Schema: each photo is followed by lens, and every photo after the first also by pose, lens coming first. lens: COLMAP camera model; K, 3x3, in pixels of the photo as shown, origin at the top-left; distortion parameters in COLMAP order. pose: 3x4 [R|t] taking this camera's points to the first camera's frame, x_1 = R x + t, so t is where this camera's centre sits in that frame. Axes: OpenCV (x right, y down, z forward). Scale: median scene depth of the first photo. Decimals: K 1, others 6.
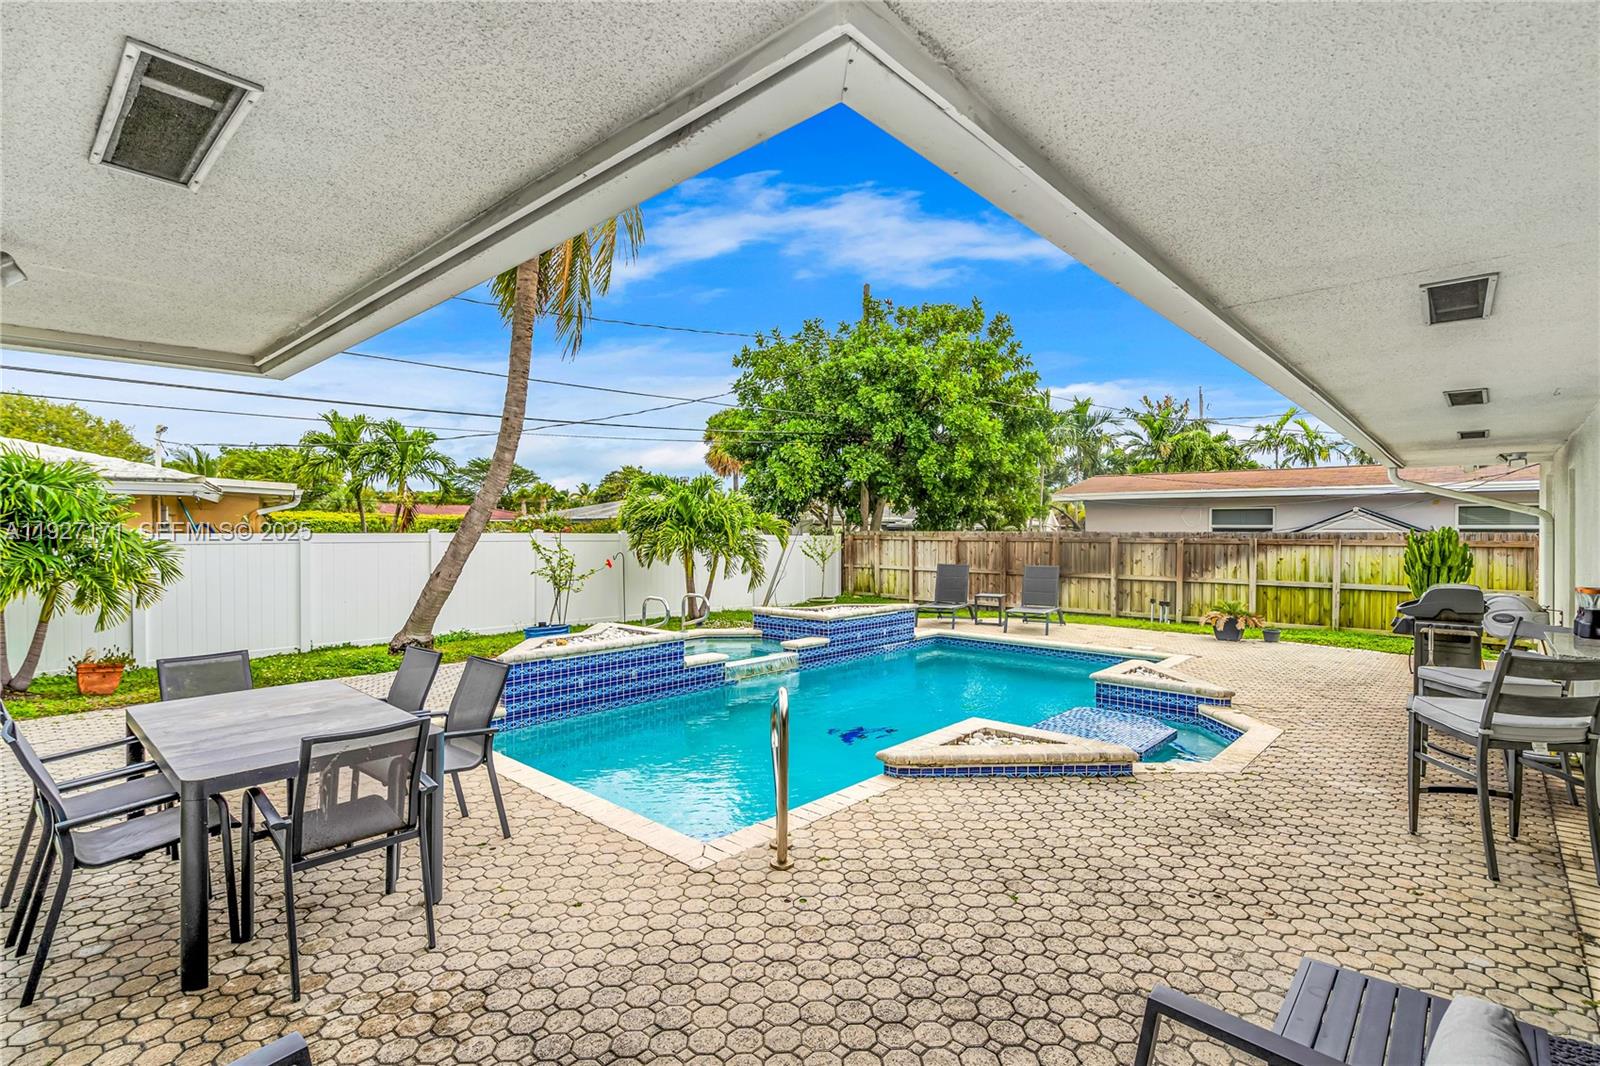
lens RADIAL K [[738.0, 0, 792.2], [0, 738.0, 542.4], [0, 0, 1]] dist [-0.005757, -0.000565]
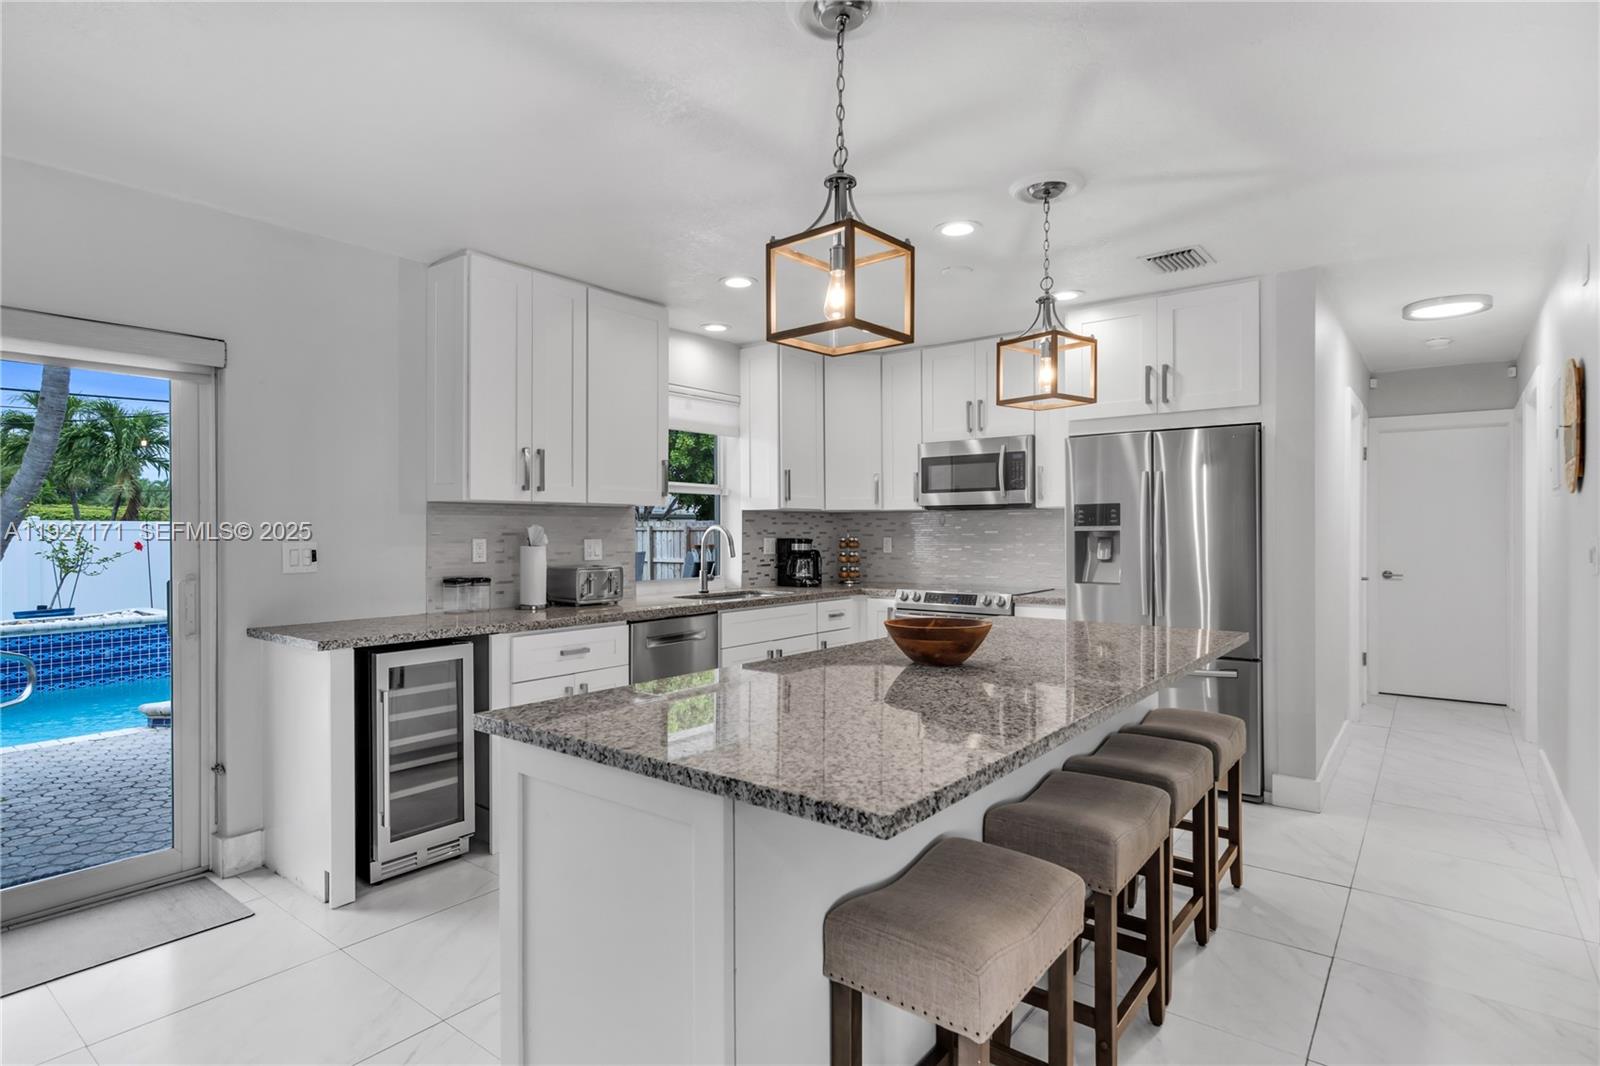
lens RADIAL K [[816.4, 0, 777.0], [0, 816.4, 523.5], [0, 0, 1]] dist [-0.001388, -0.002737]
pose [[0.996107, -0.002474, 0.088119, 0.292715], [0.004429, 0.999748, -0.021994, 0.014897], [-0.088042, 0.022299, 0.995867, -0.088923]]
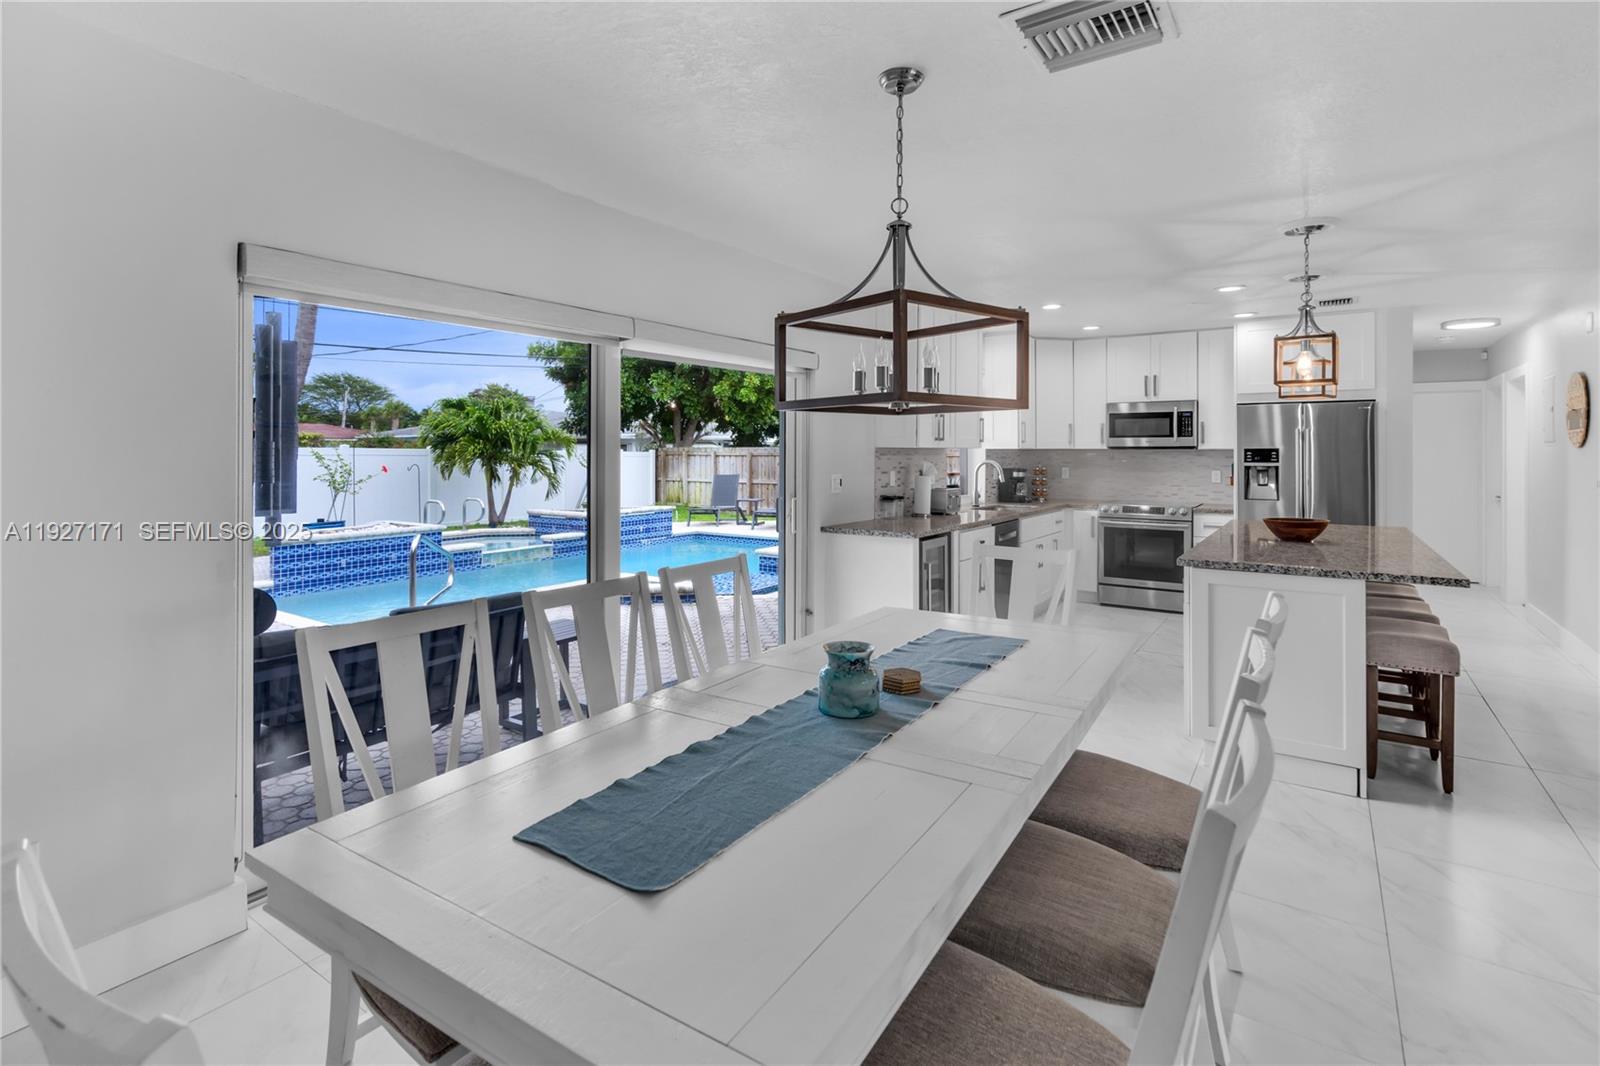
lens RADIAL K [[741.5, 0, 782.8], [0, 741.5, 456.4], [0, 0, 1]] dist [-0.006749, -0.001330]
pose [[0.989222, -0.000941, 0.146422, 0.126406], [0.002226, 0.999960, -0.008612, 0.009873], [-0.146408, 0.008845, 0.989185, -0.168073]]
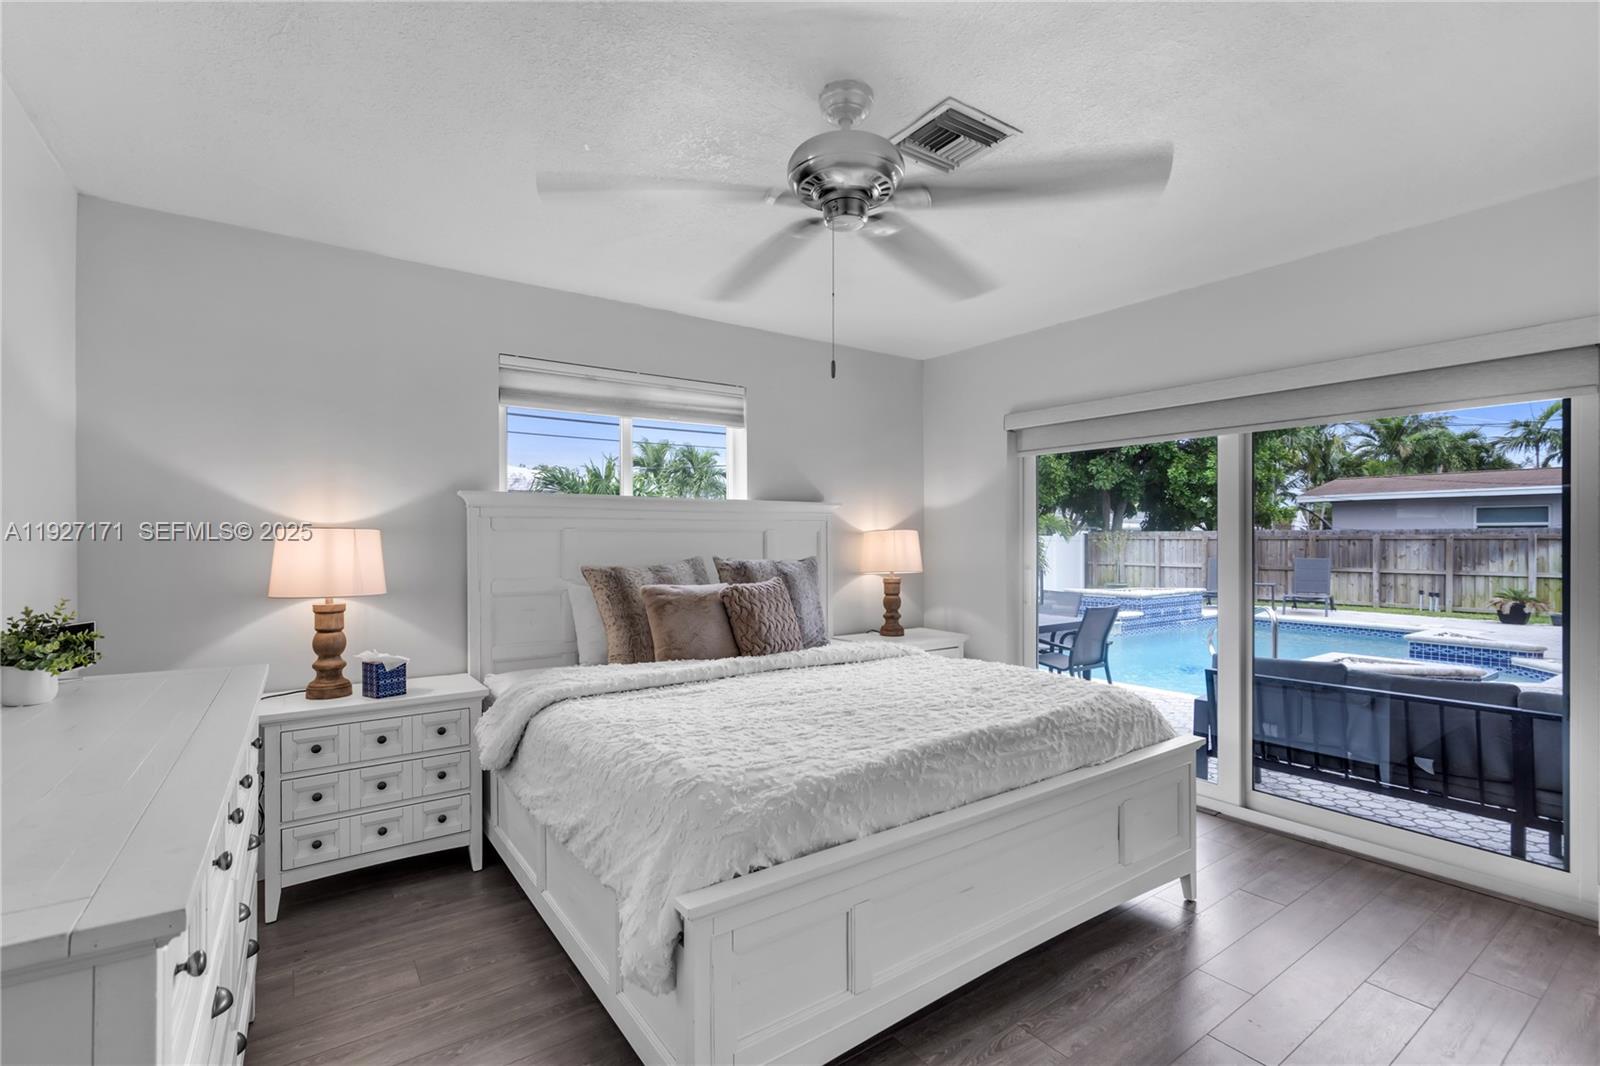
lens RADIAL K [[715.9, 0, 808.2], [0, 715.9, 541.2], [0, 0, 1]] dist [0.000698, 0.000460]
pose [[0.979670, -0.002388, -0.200600, -0.170738], [-0.000036, 0.999927, -0.012078, 0.015833], [0.200614, 0.011840, 0.979599, -0.200816]]
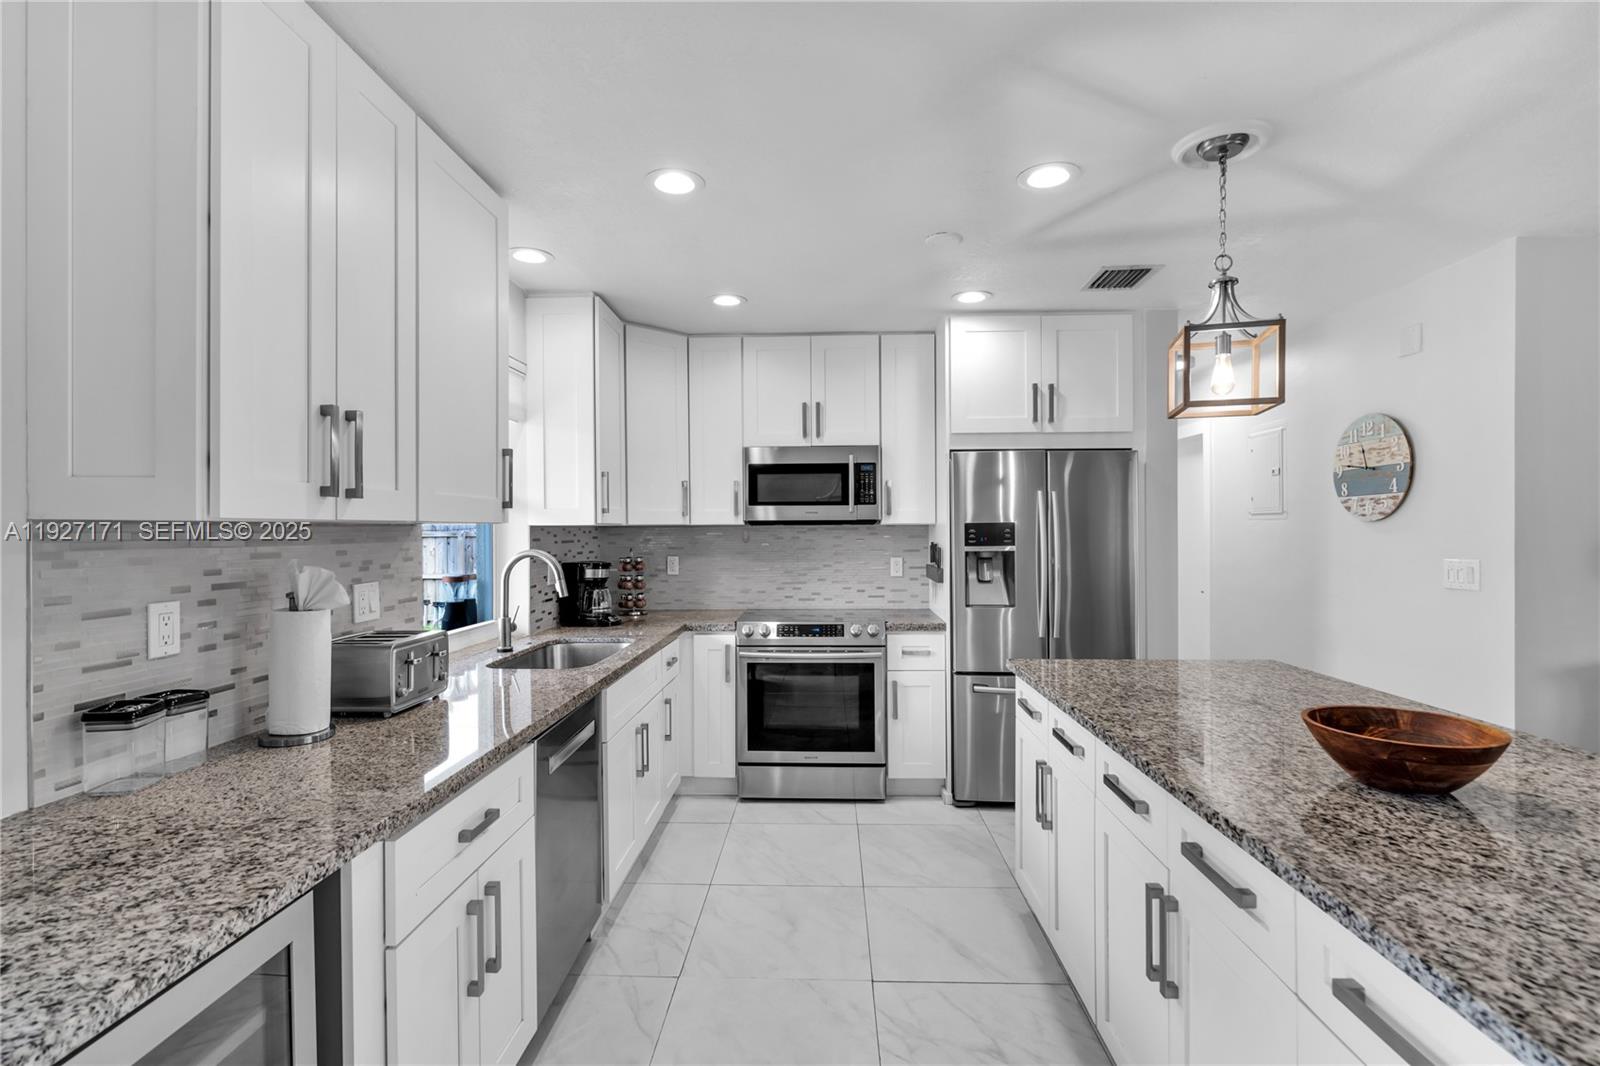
lens RADIAL K [[741.5, 0, 797.3], [0, 741.5, 530.6], [0, 0, 1]] dist [-0.006749, -0.001330]
pose [[0.749354, -0.007068, 0.662132, 0.224114], [0.015516, 0.999856, -0.006887, 0.006187], [-0.661988, 0.015434, 0.749356, 0.033239]]
